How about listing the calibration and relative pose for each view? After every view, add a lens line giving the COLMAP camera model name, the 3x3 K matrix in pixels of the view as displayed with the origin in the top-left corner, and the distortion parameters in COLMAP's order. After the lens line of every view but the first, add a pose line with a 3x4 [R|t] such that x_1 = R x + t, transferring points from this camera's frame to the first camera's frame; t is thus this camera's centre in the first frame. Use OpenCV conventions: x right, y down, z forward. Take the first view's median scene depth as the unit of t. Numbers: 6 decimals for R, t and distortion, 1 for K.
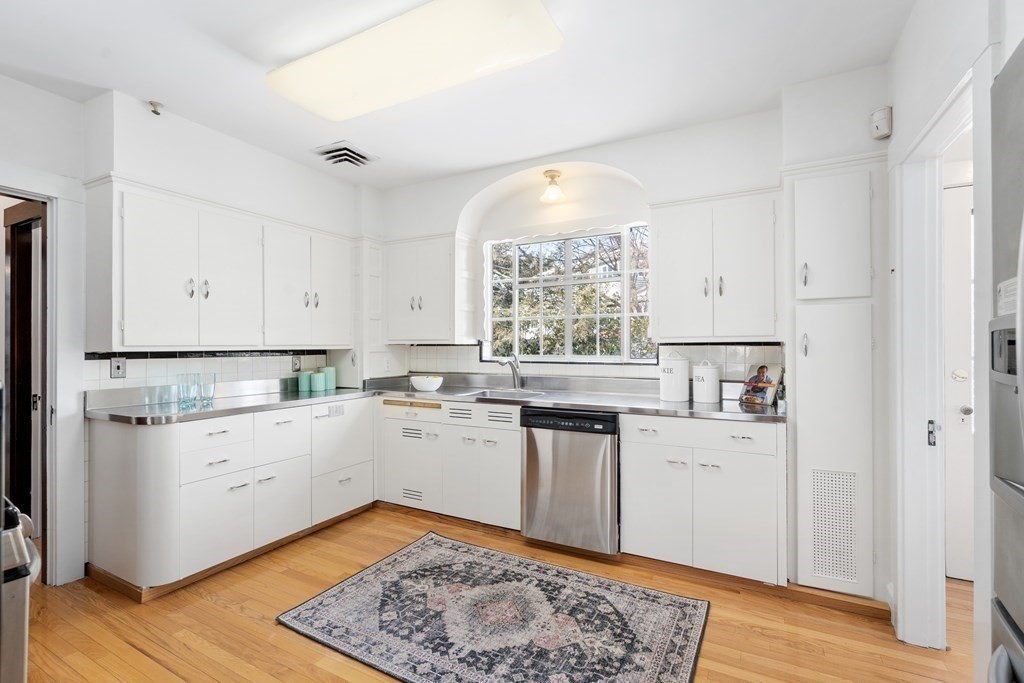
lens RADIAL K [[465.8, 0, 508.4], [0, 465.8, 344.5], [0, 0, 1]] dist [-0.002481, 0.000047]
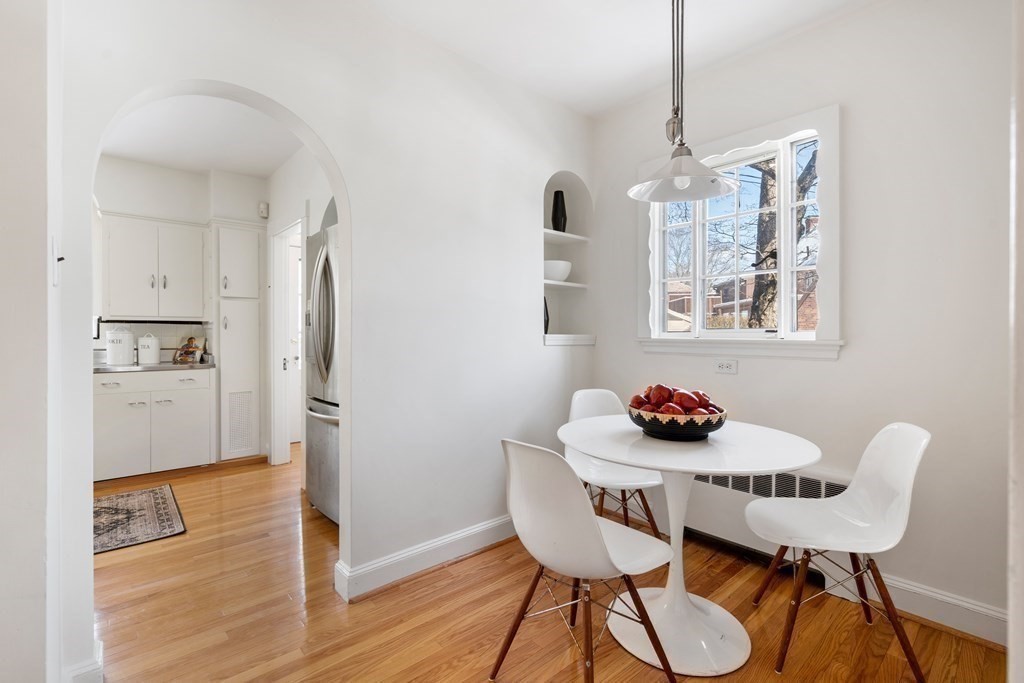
lens RADIAL K [[465.8, 0, 511.5], [0, 465.8, 339.4], [0, 0, 1]] dist [-0.002481, 0.000047]
pose [[0.346155, -0.002368, 0.938174, -0.631396], [-0.004718, 0.999980, 0.004265, 0.050529], [-0.938166, -0.005903, 0.346137, -0.616269]]
